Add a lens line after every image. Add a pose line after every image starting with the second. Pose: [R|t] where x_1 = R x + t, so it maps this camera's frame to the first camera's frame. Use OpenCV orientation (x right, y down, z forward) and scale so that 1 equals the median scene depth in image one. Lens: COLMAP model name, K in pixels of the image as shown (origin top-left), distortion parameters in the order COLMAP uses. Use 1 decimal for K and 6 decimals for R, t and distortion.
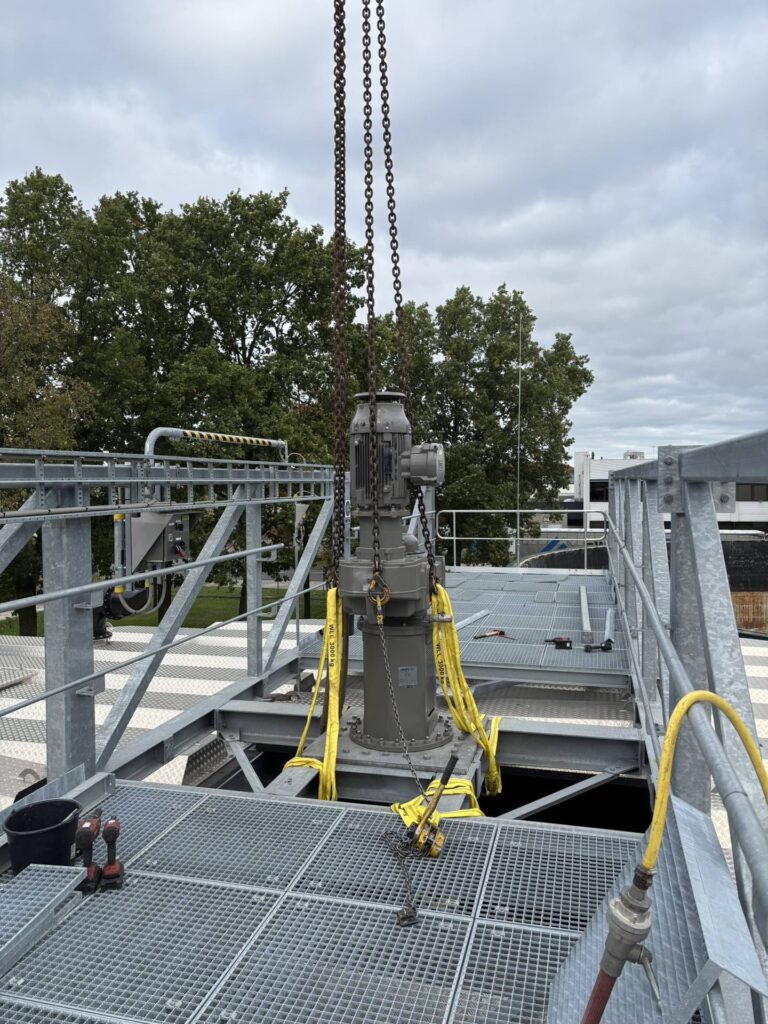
lens RADIAL K [[730.8, 0, 388.6], [0, 730.8, 500.1], [0, 0, 1]] dist [0.054154, -0.035542]
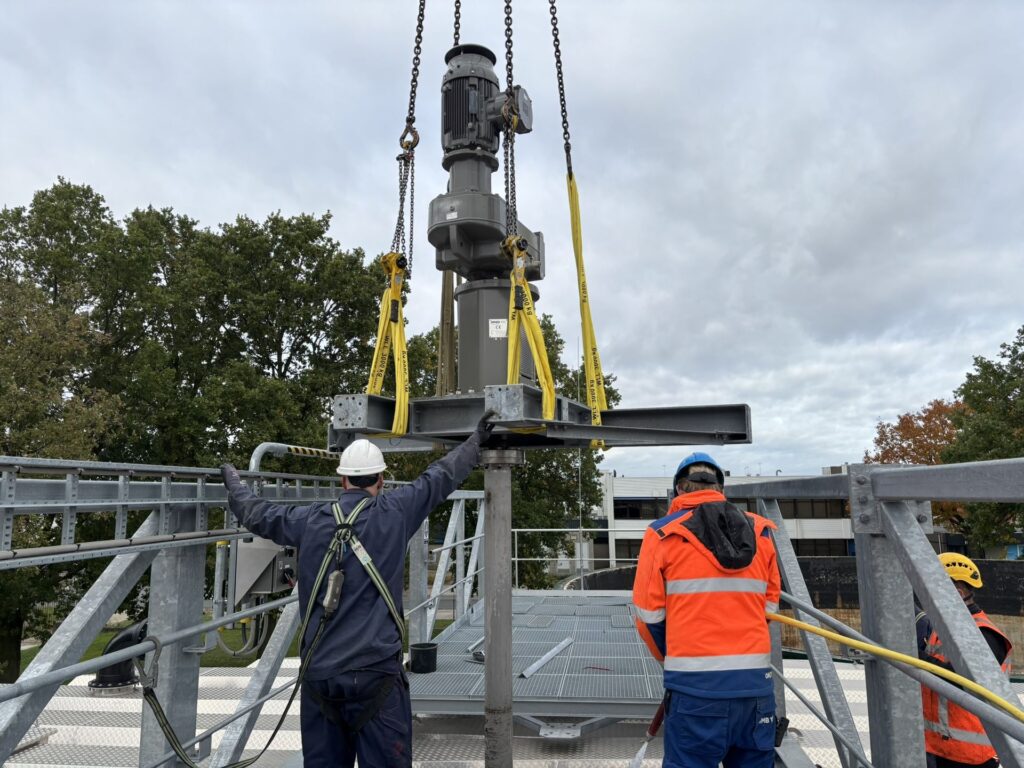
lens RADIAL K [[730.8, 0, 505.9], [0, 730.8, 387.4], [0, 0, 1]] dist [0.054154, -0.035542]
pose [[0.990561, 0.017721, 0.135920, -0.028879], [0.006550, 0.984355, -0.176072, -0.000314], [-0.136913, 0.175300, 0.974948, 0.010136]]
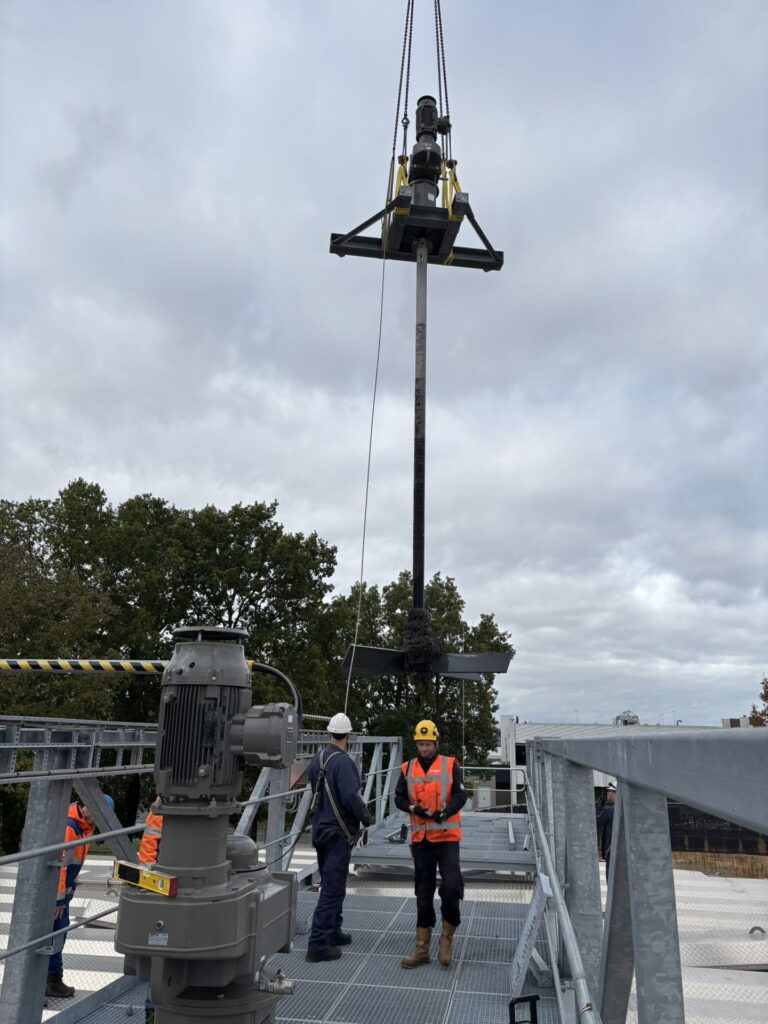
lens RADIAL K [[730.8, 0, 388.6], [0, 730.8, 497.6], [0, 0, 1]] dist [0.054154, -0.035542]
pose [[0.994310, 0.054759, 0.091378, -0.058169], [-0.020688, 0.940697, -0.338617, 0.005027], [-0.104501, 0.334800, 0.936477, -0.227782]]
